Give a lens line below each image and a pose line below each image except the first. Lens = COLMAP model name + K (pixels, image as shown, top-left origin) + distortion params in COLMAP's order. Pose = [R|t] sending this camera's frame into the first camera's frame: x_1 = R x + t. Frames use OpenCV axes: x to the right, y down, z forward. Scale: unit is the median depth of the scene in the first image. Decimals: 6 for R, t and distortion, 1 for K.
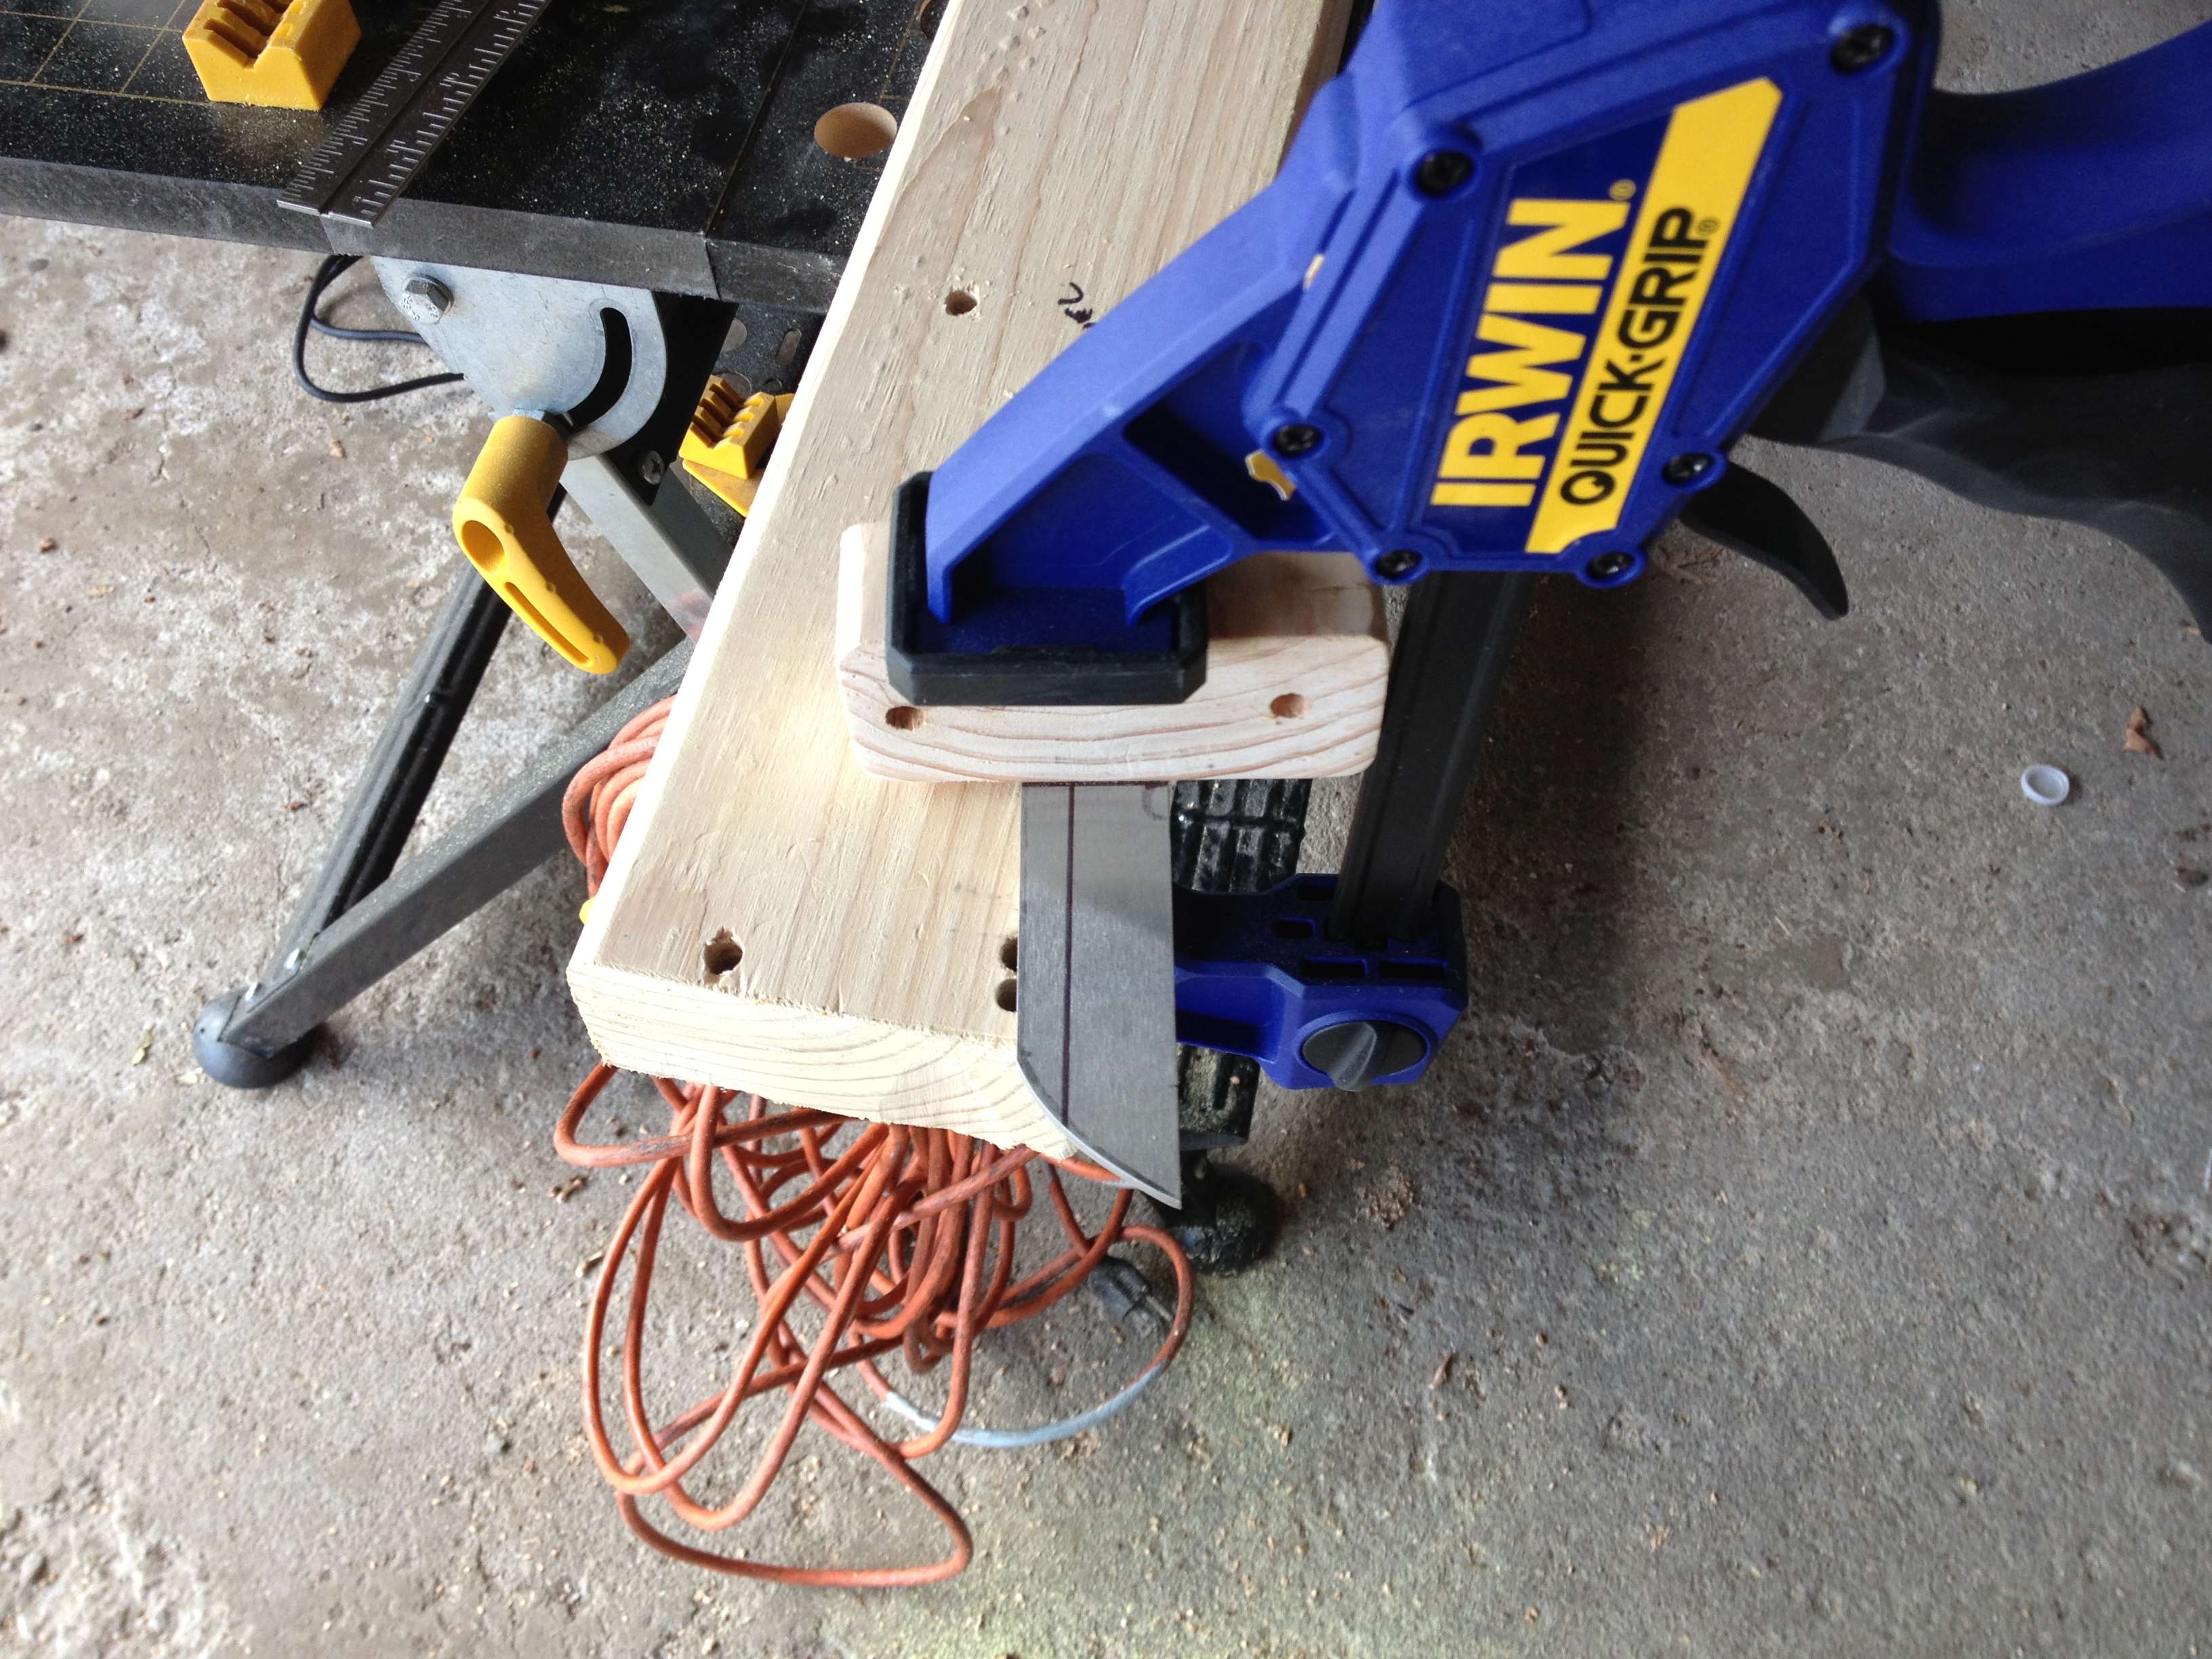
lens RADIAL K [[2191.6, 0, 1106.0], [0, 2191.6, 829.5], [0, 0, 1]] dist [0.091434, -0.203239]
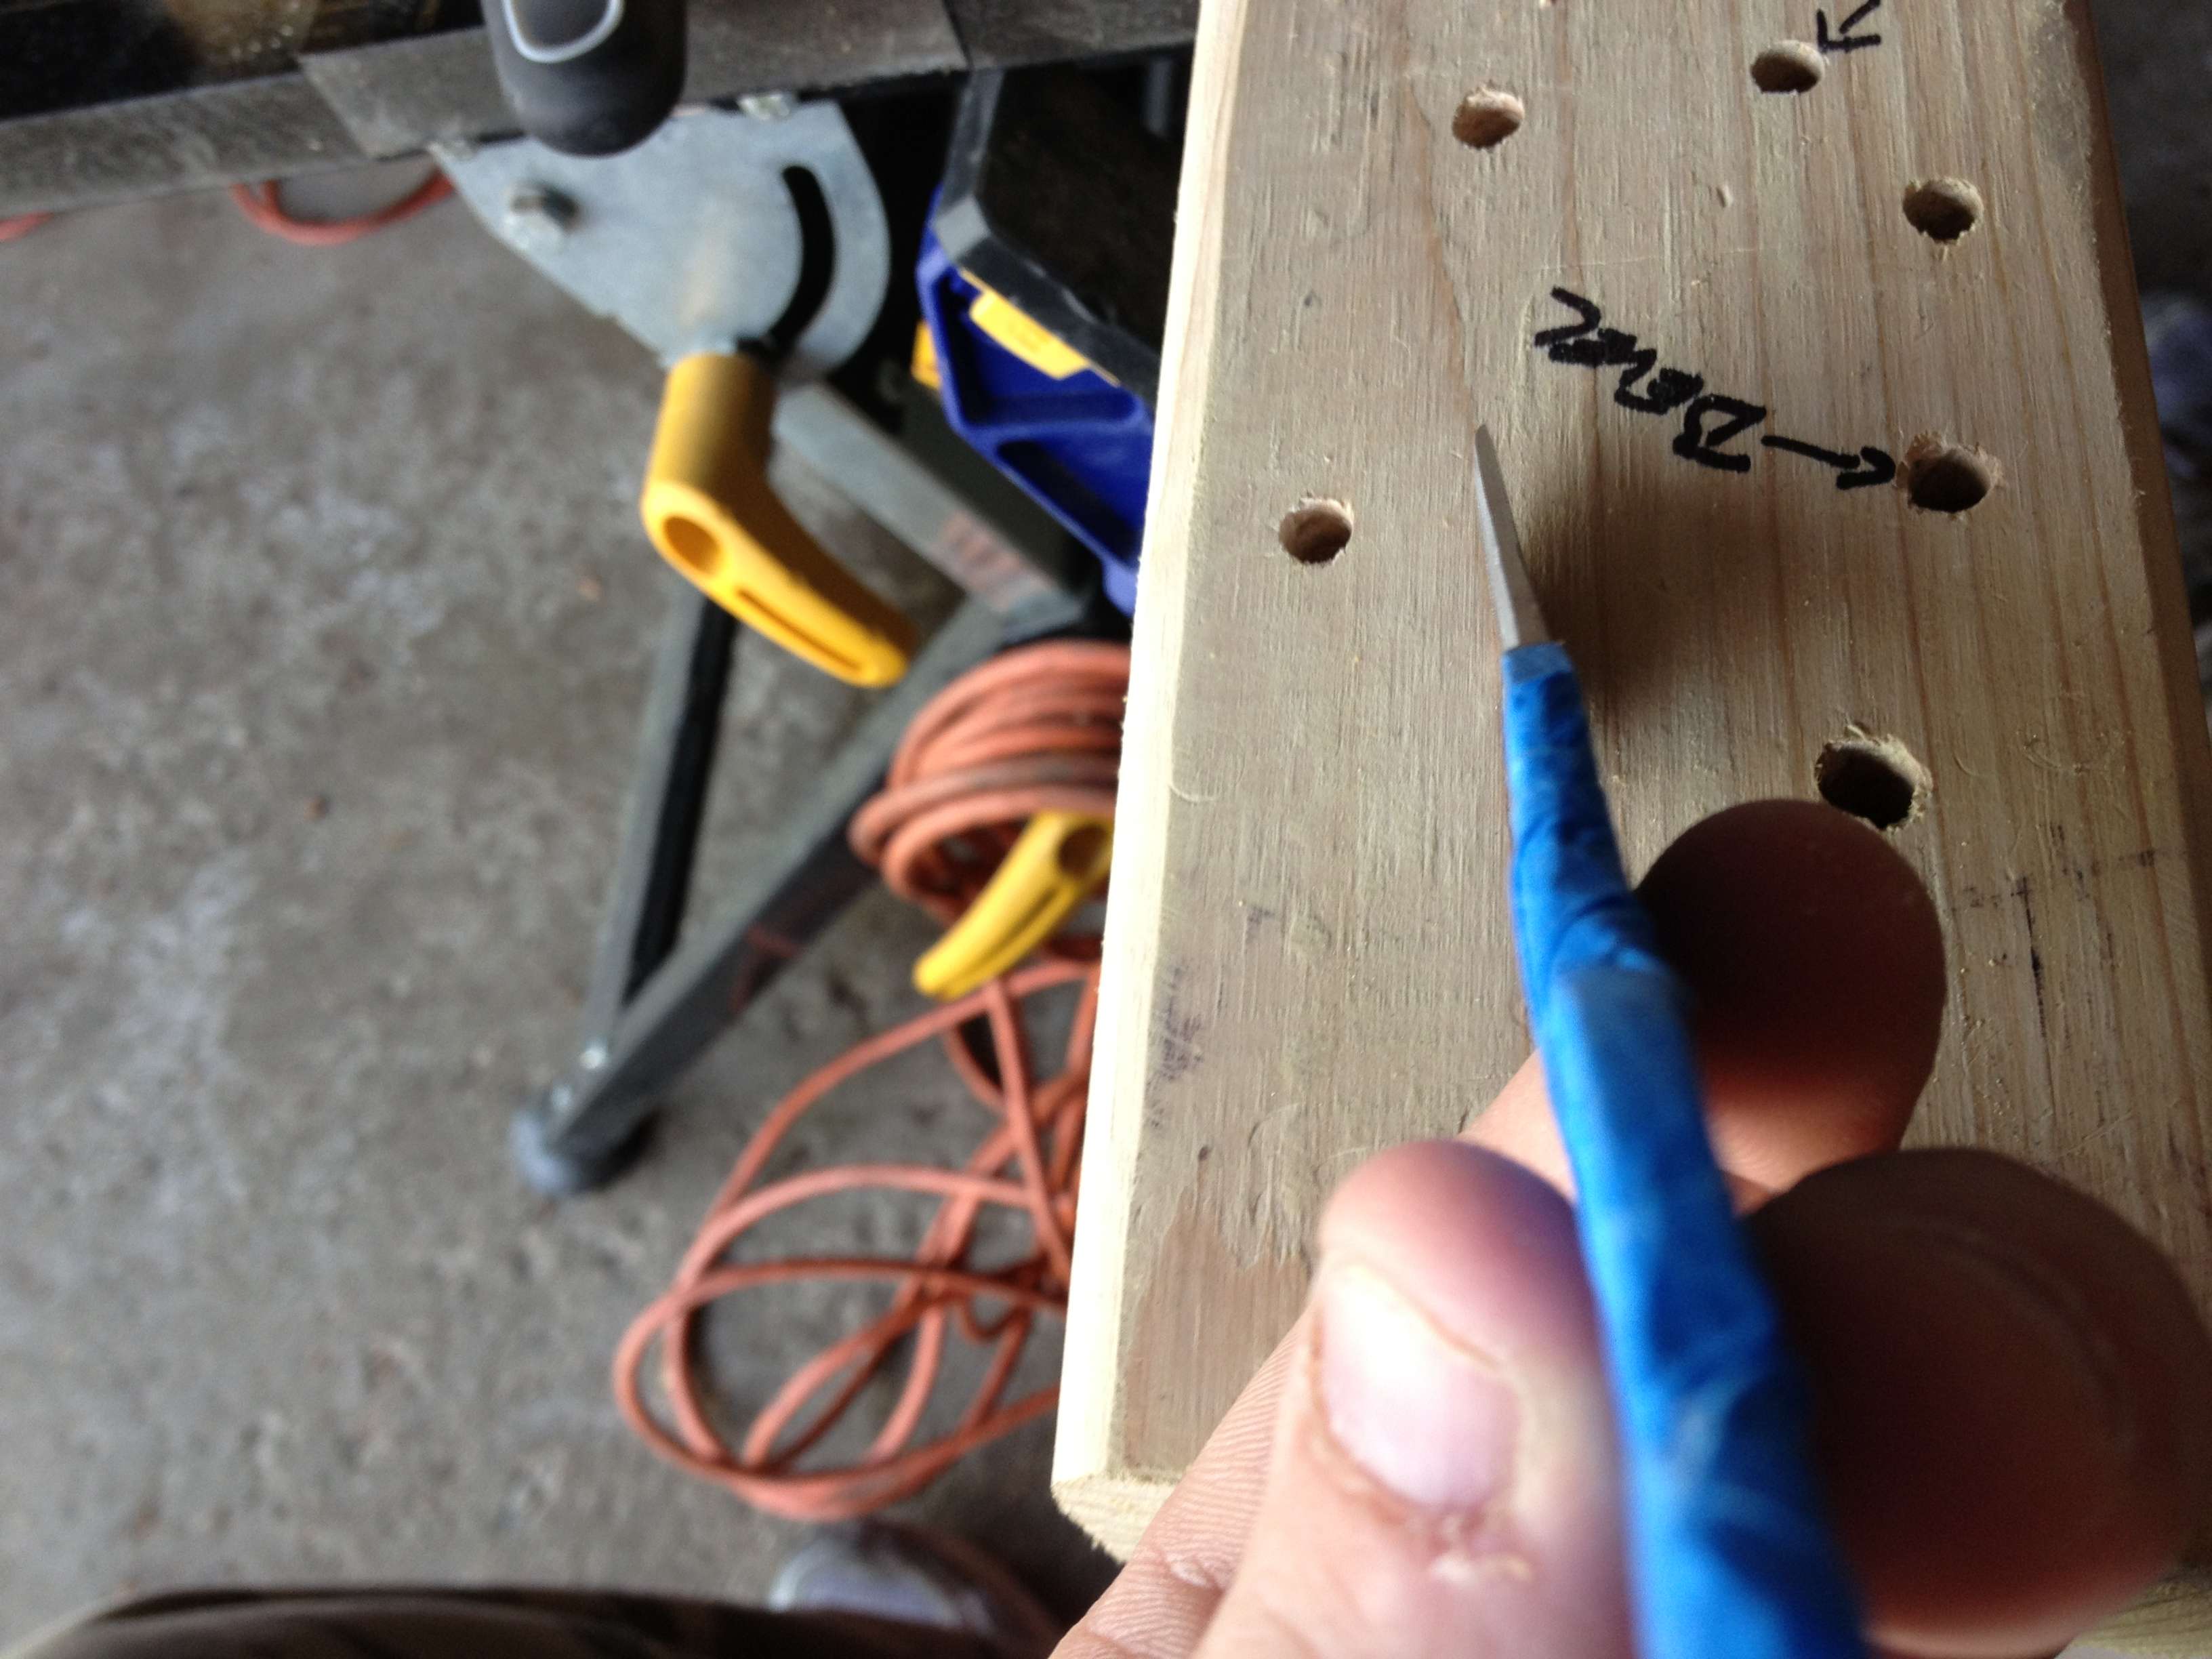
lens RADIAL K [[2183.6, 0, 1087.2], [0, 2183.6, 835.6], [0, 0, 1]] dist [0.110851, -0.360156]
pose [[0.968142, -0.204932, -0.143889, -0.058333], [0.215000, 0.974882, 0.058141, -0.038524], [0.128359, -0.087224, 0.987884, 0.230248]]
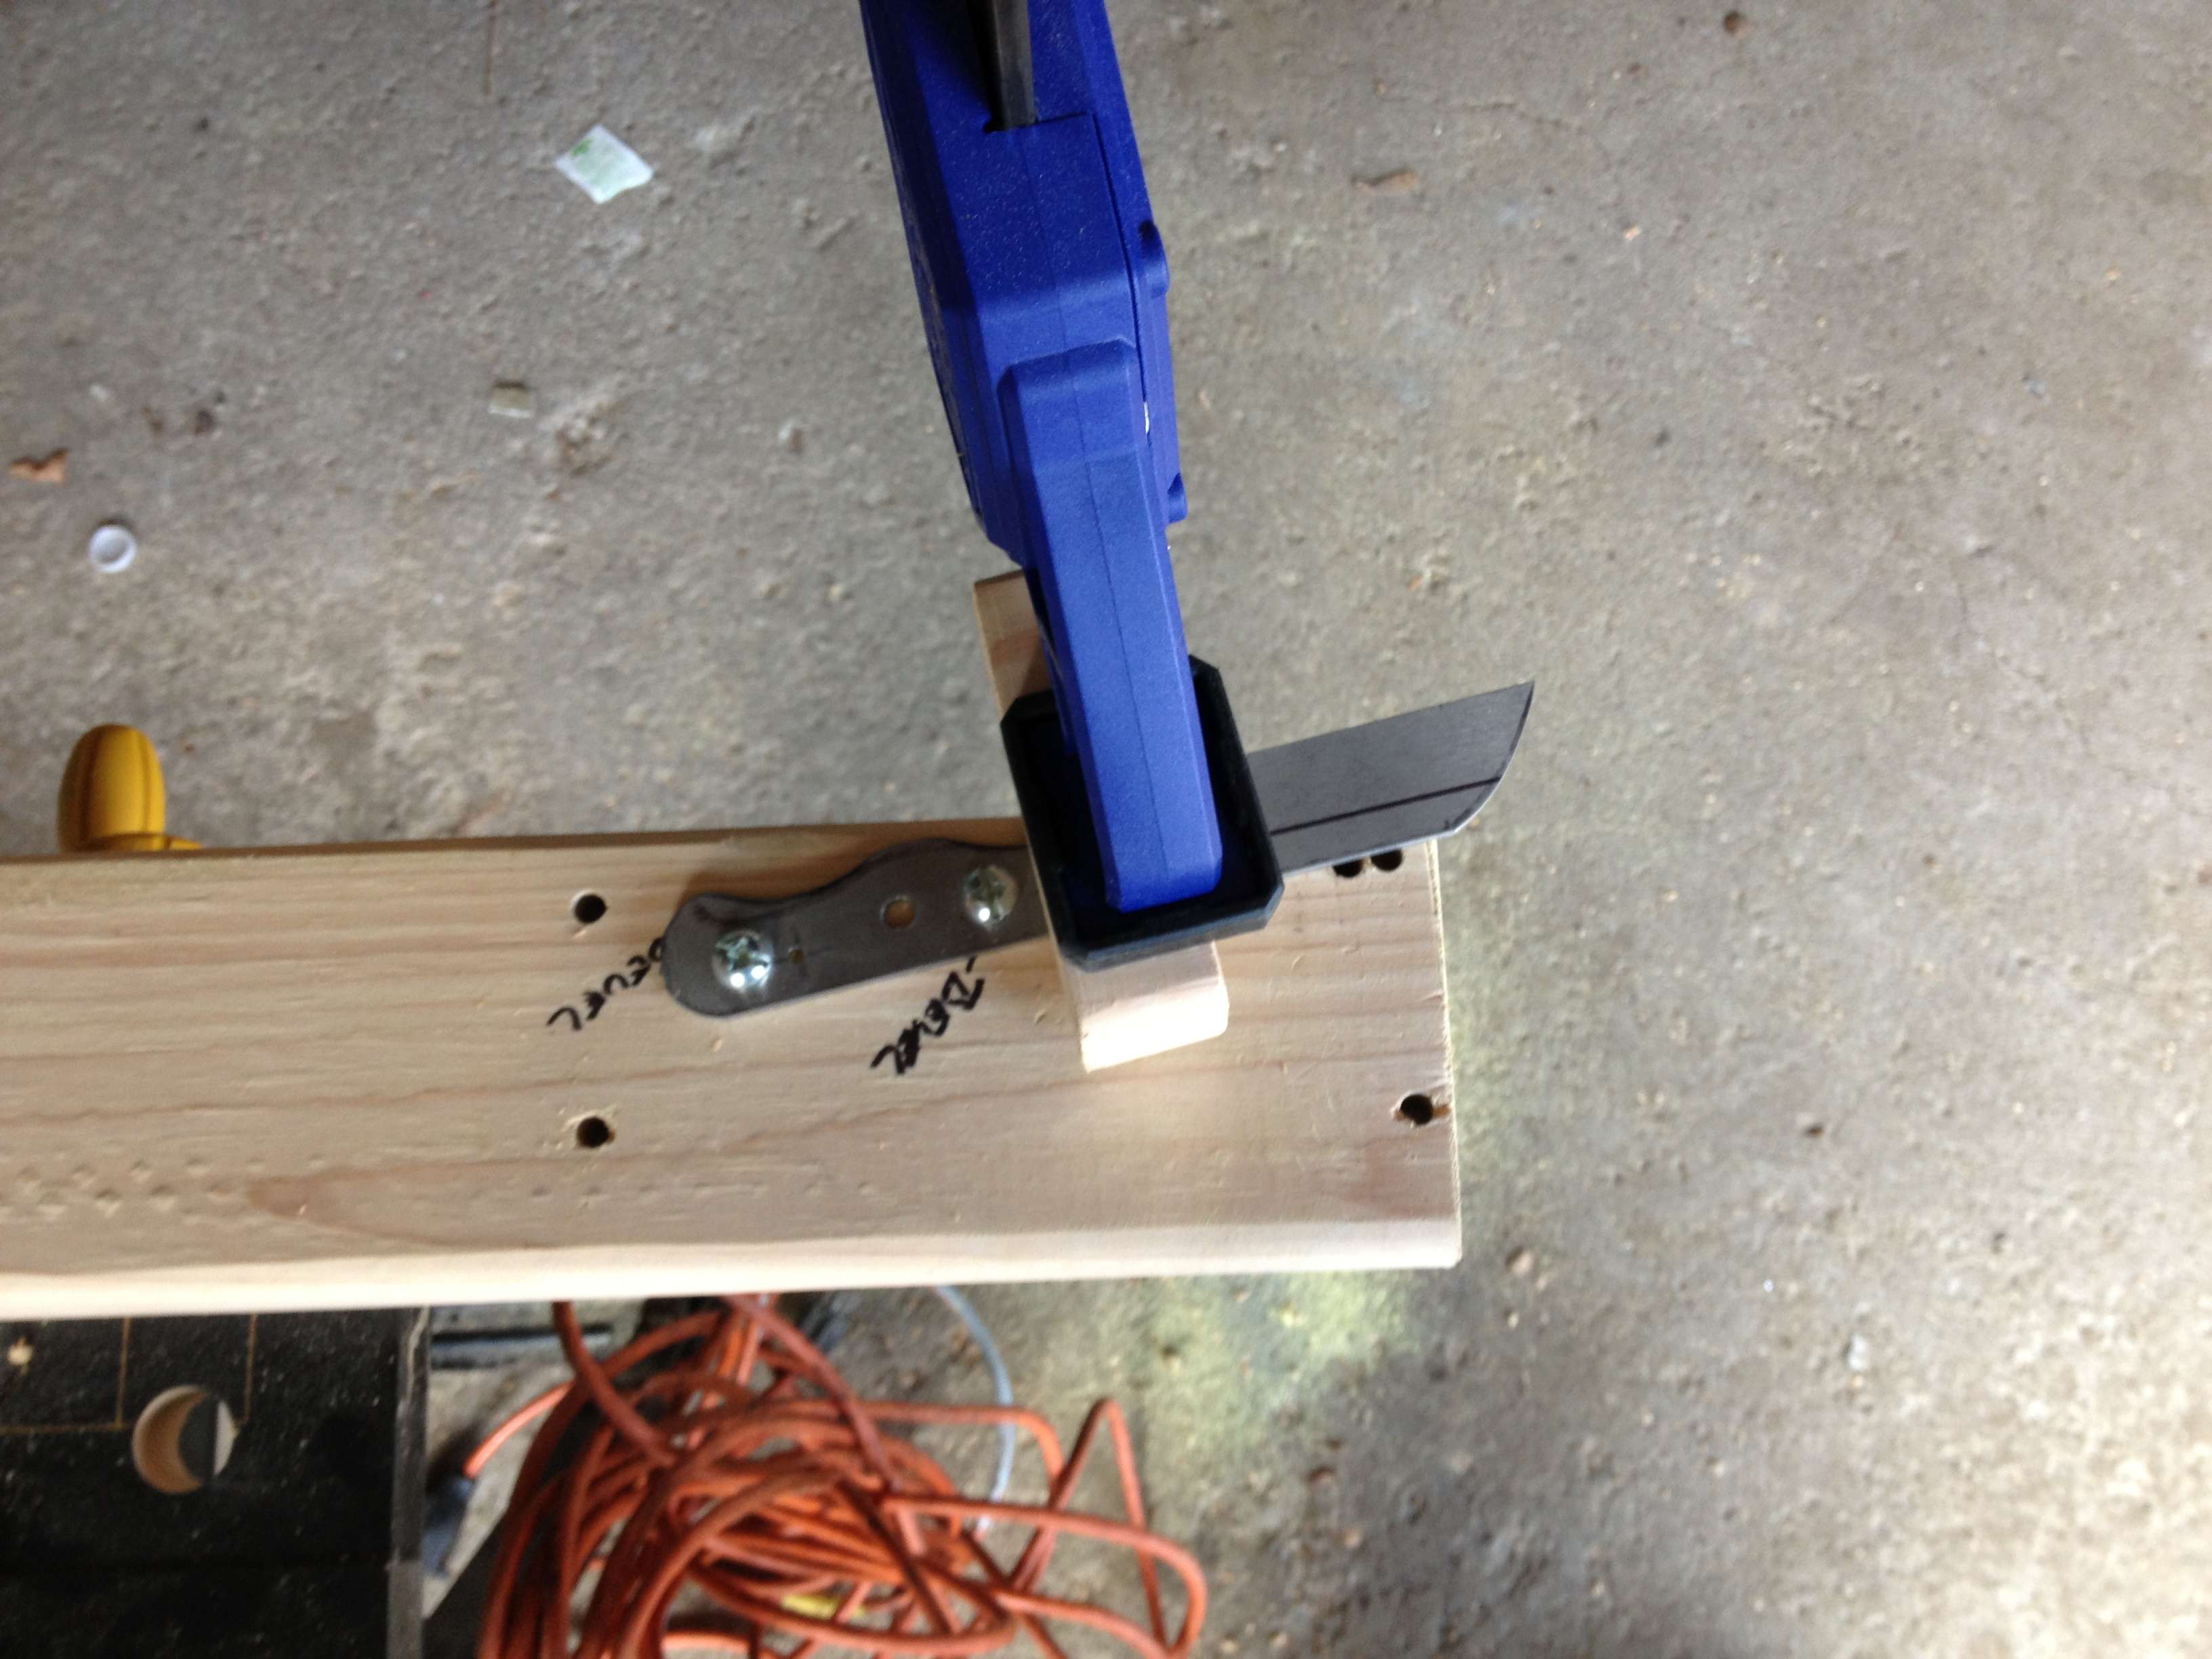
lens RADIAL K [[2232.4, 0, 1106.0], [0, 2232.4, 829.5], [0, 0, 1]] dist [0.091395, -0.322973]
pose [[-0.253727, -0.916026, 0.310675, -0.144777], [0.813508, -0.028327, 0.580863, -0.297153], [-0.523285, 0.400118, 0.752382, 0.064097]]
